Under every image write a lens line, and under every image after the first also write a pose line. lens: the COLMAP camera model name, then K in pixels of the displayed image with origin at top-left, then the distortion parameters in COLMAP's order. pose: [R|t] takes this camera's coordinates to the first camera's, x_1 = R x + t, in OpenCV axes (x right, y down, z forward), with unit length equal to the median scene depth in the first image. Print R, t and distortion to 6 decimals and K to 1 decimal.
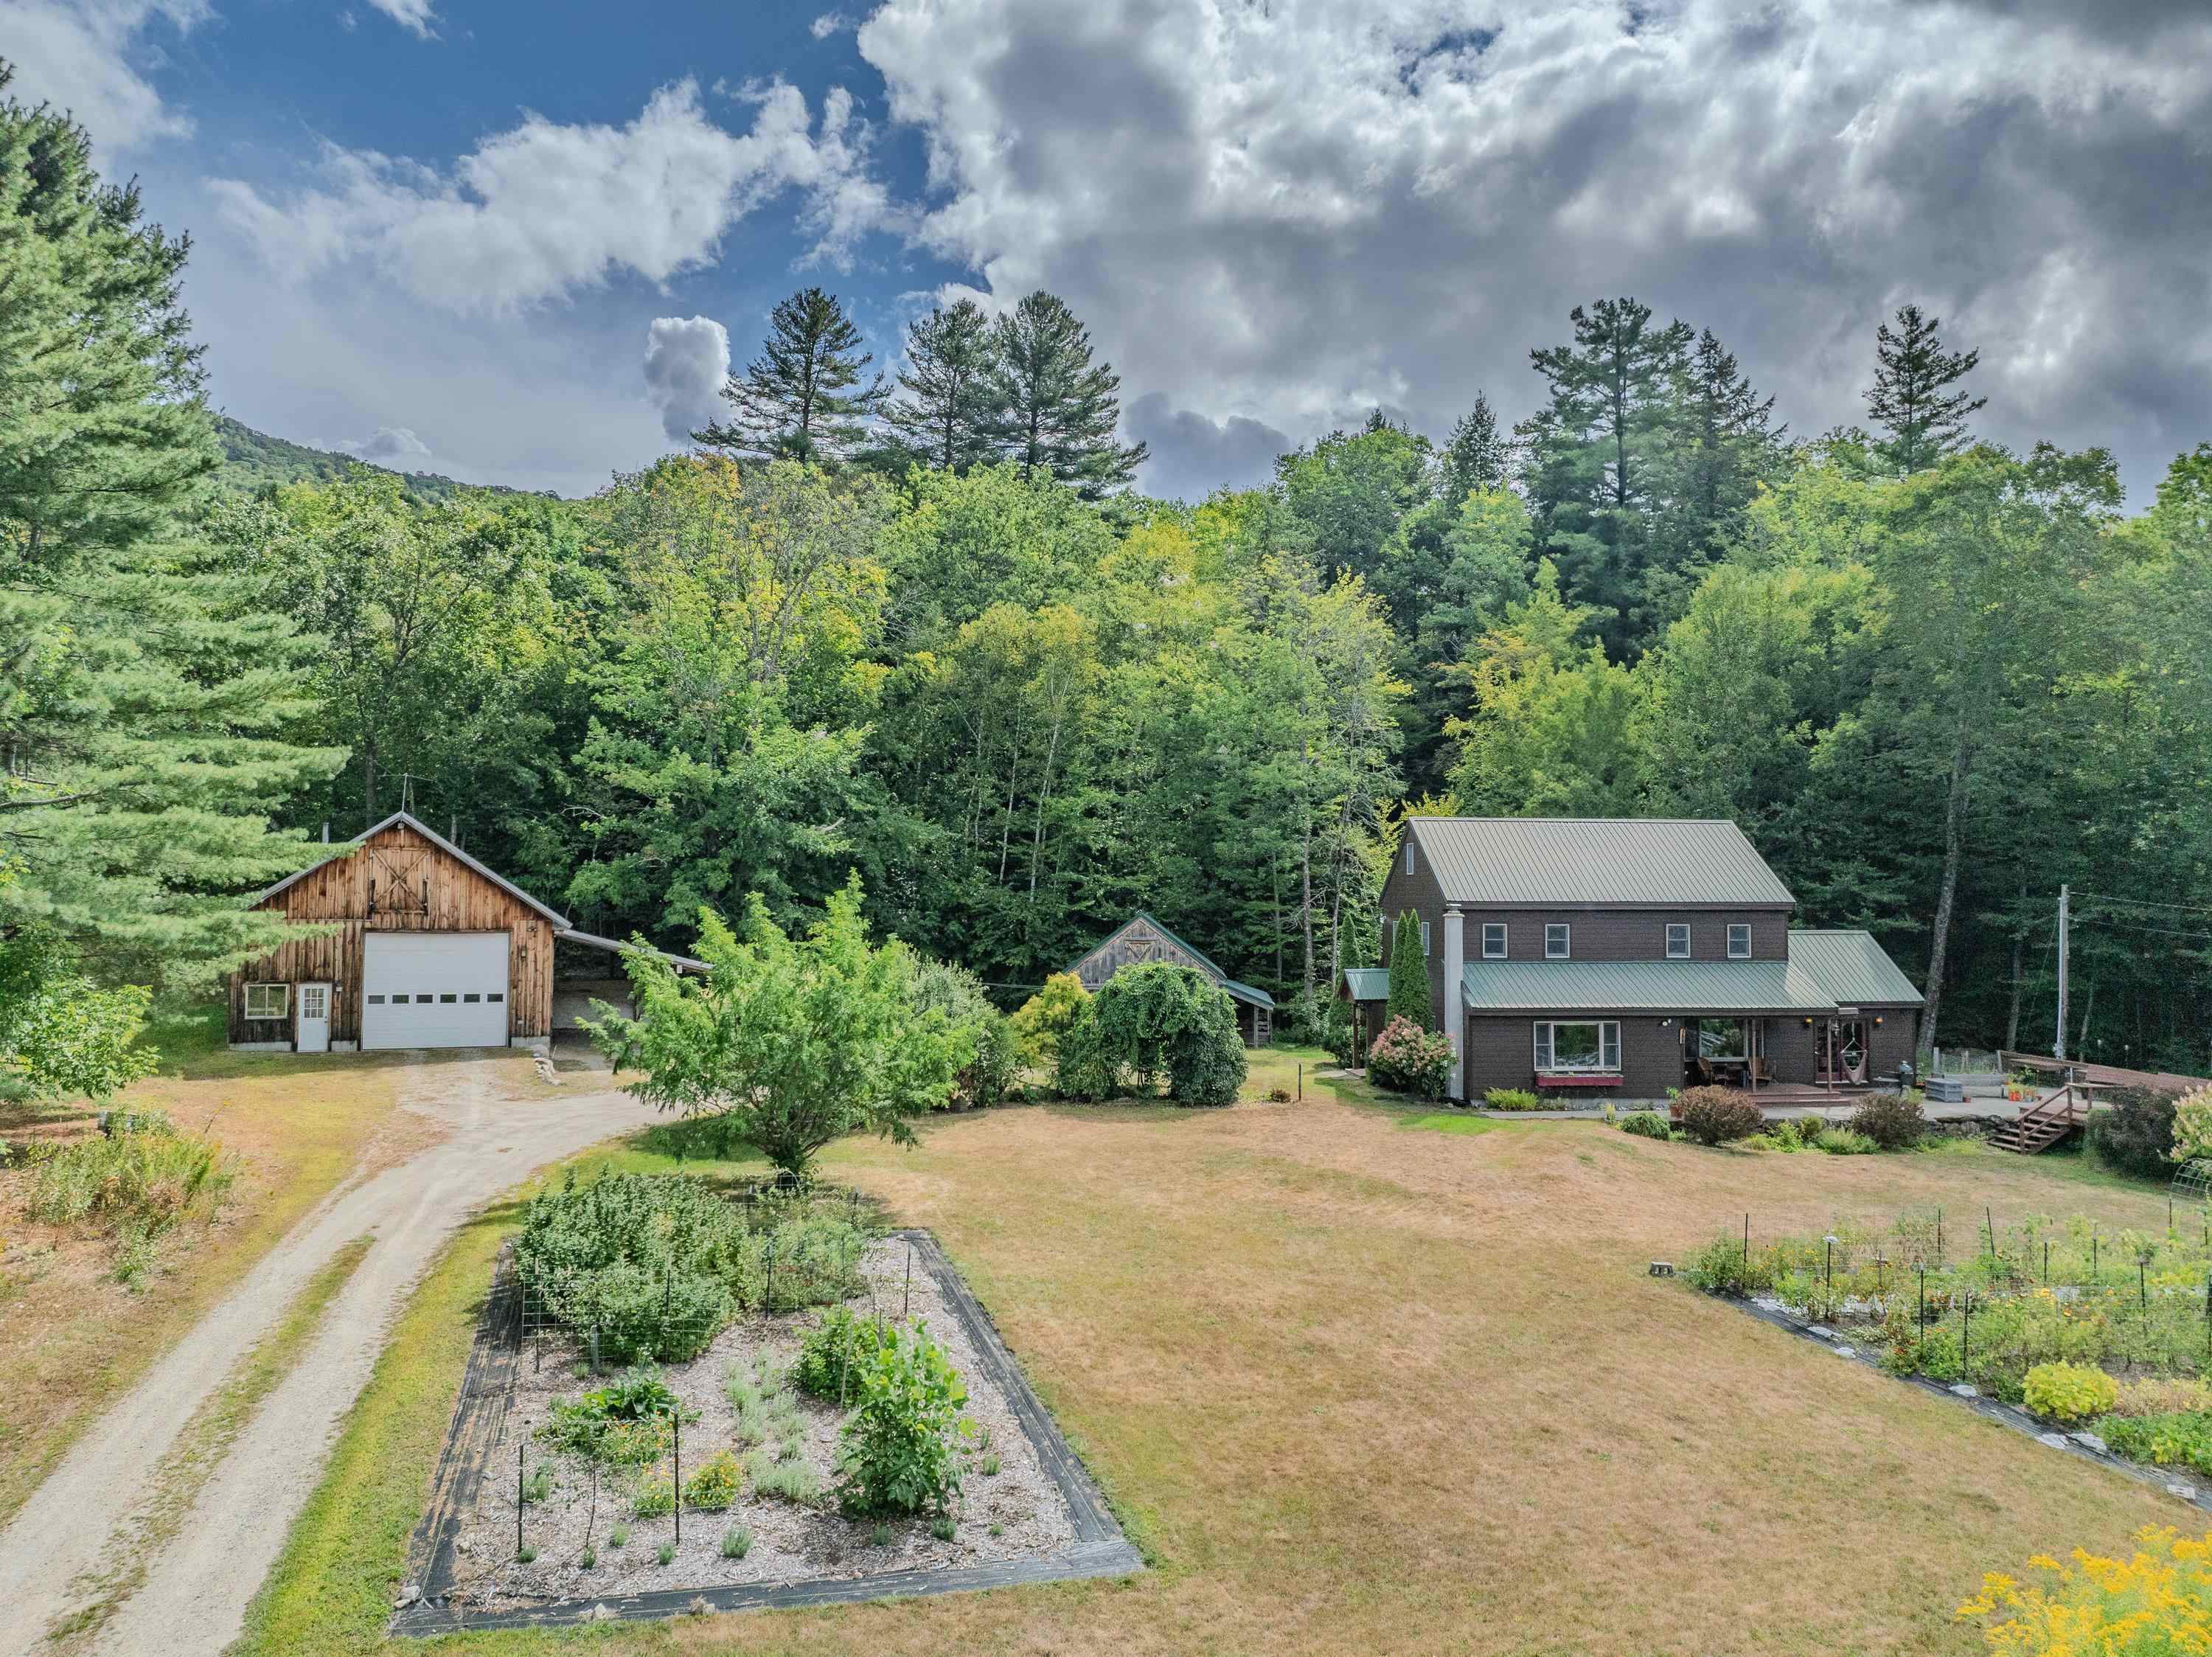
lens RADIAL K [[1551.1, 0, 1101.3], [0, 1551.1, 846.0], [0, 0, 1]] dist [-0.042324, 0.005711]
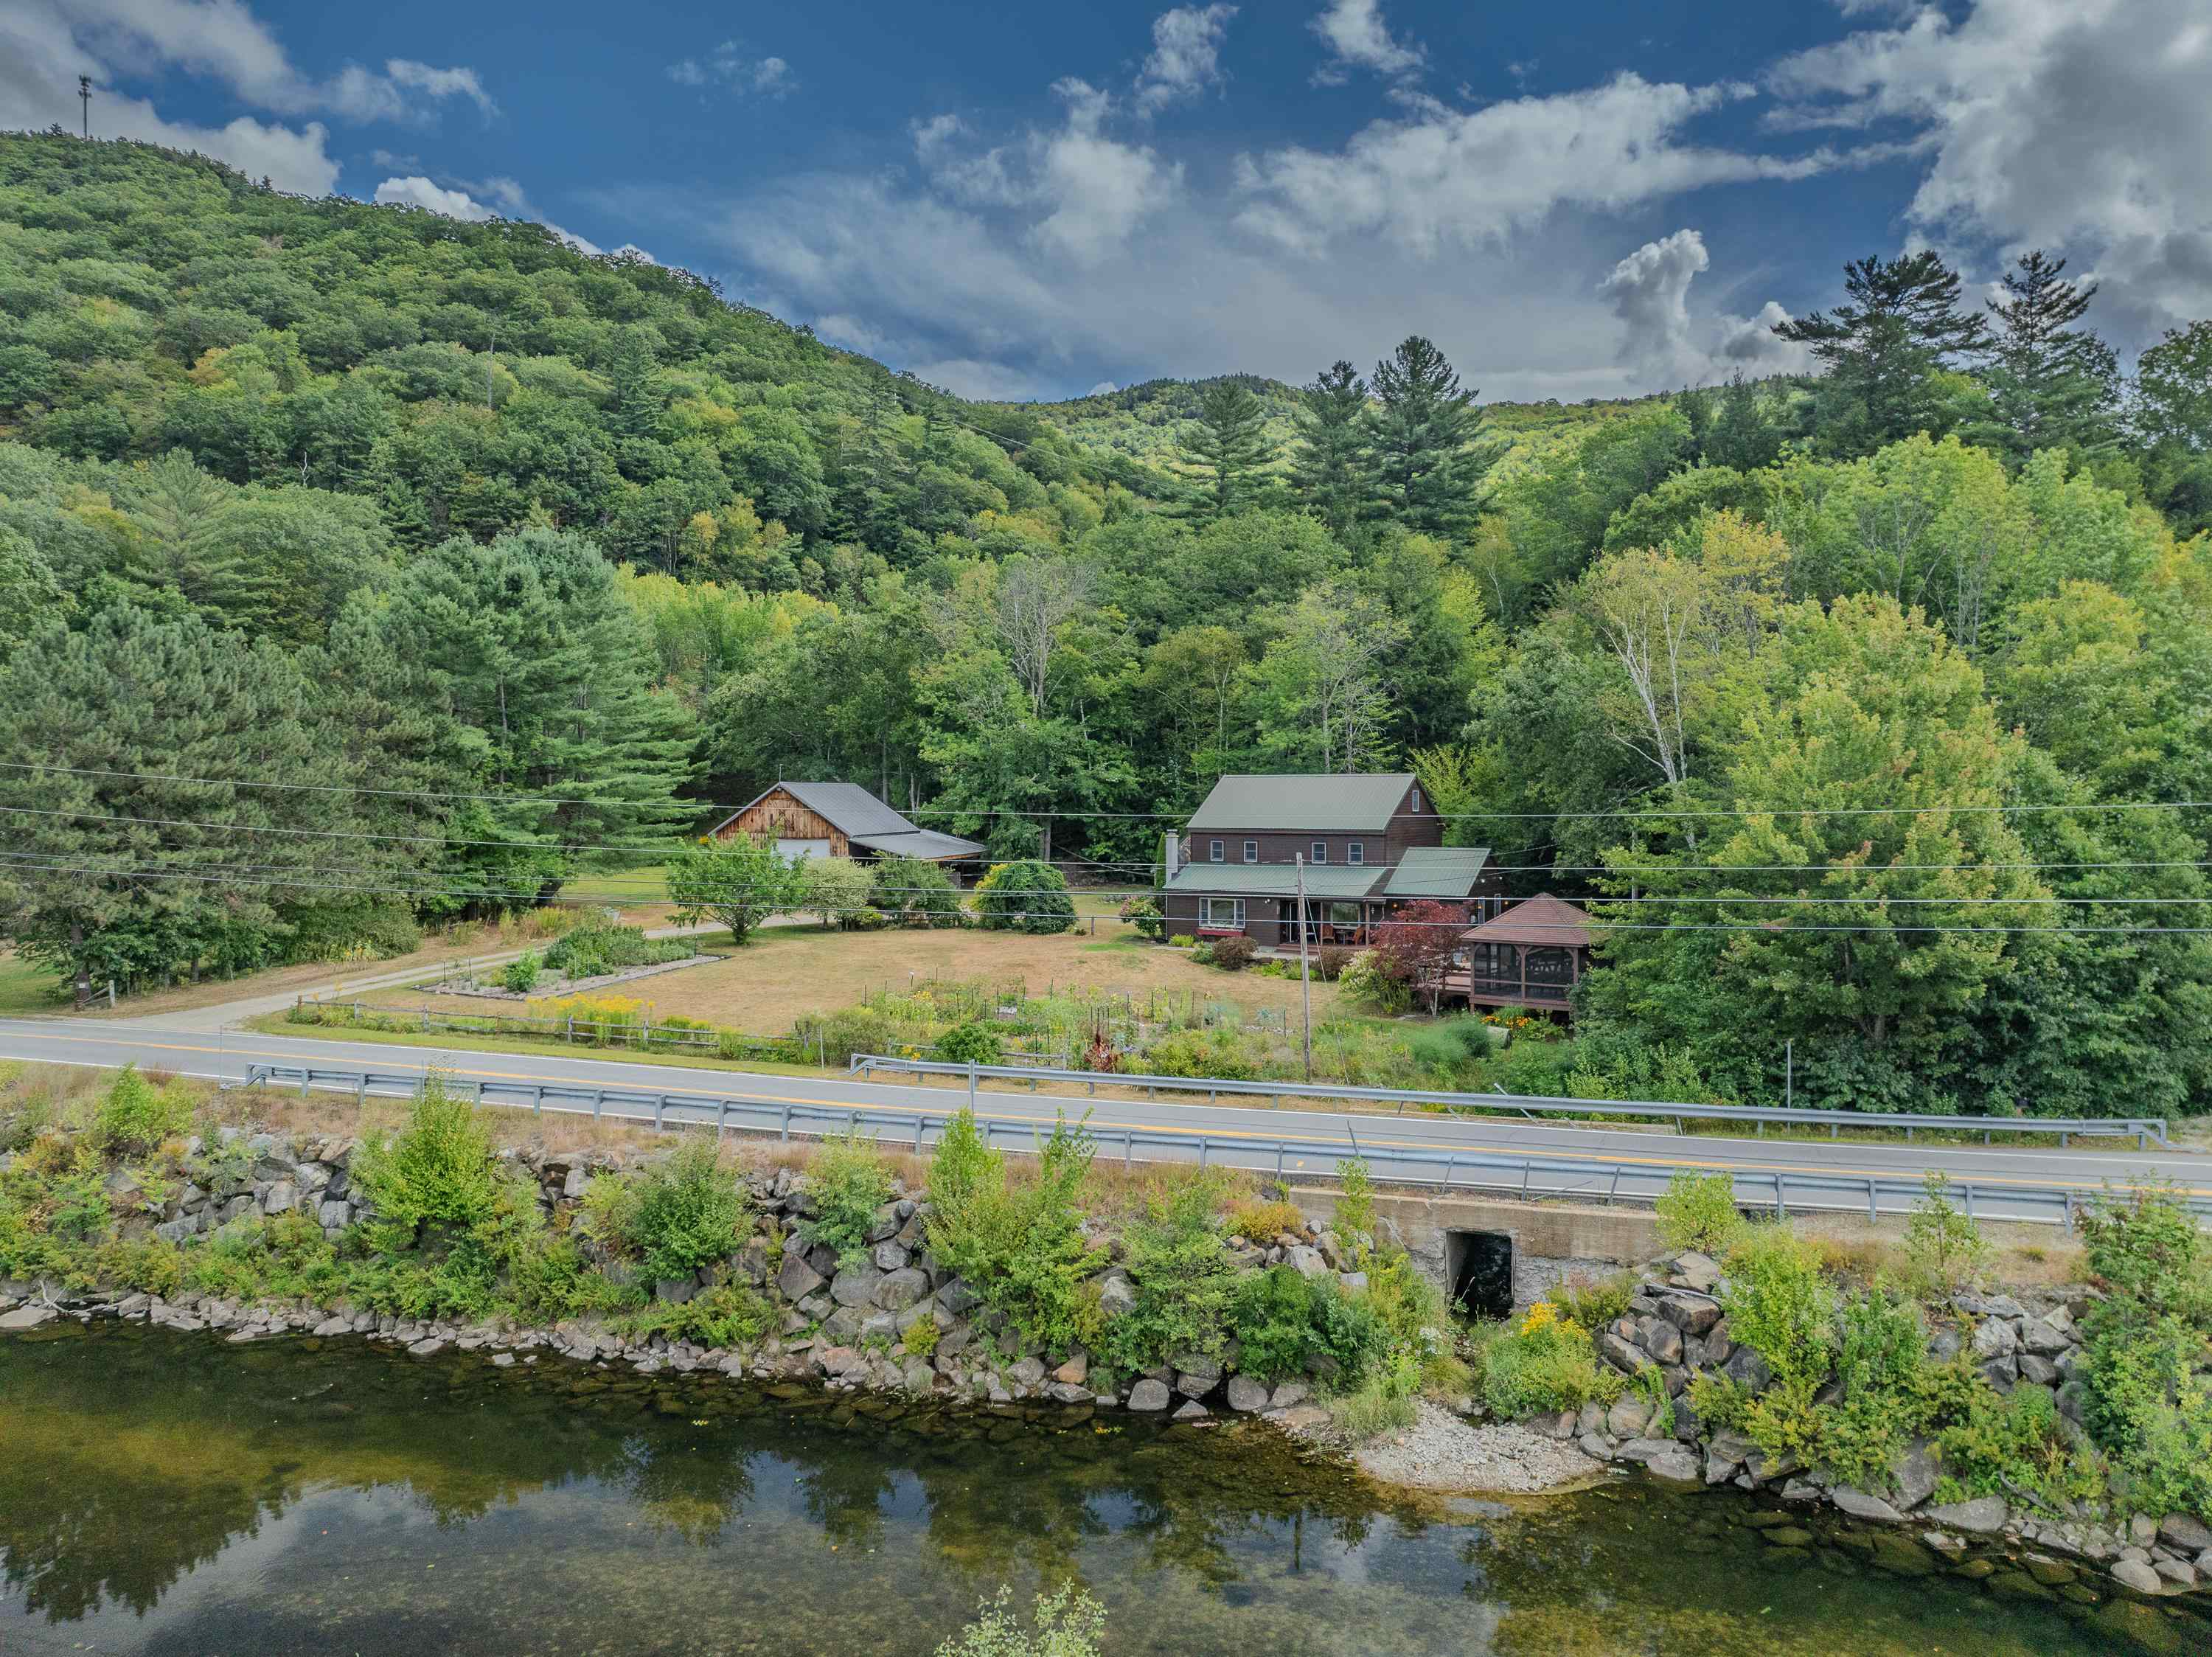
lens RADIAL K [[1551.1, 0, 1089.3], [0, 1551.1, 863.9], [0, 0, 1]] dist [-0.042324, 0.005711]
pose [[0.783608, 0.017939, -0.620997, 1.175884], [0.034075, 0.996837, 0.071793, -0.048954], [0.620320, -0.077418, 0.780518, -0.403546]]
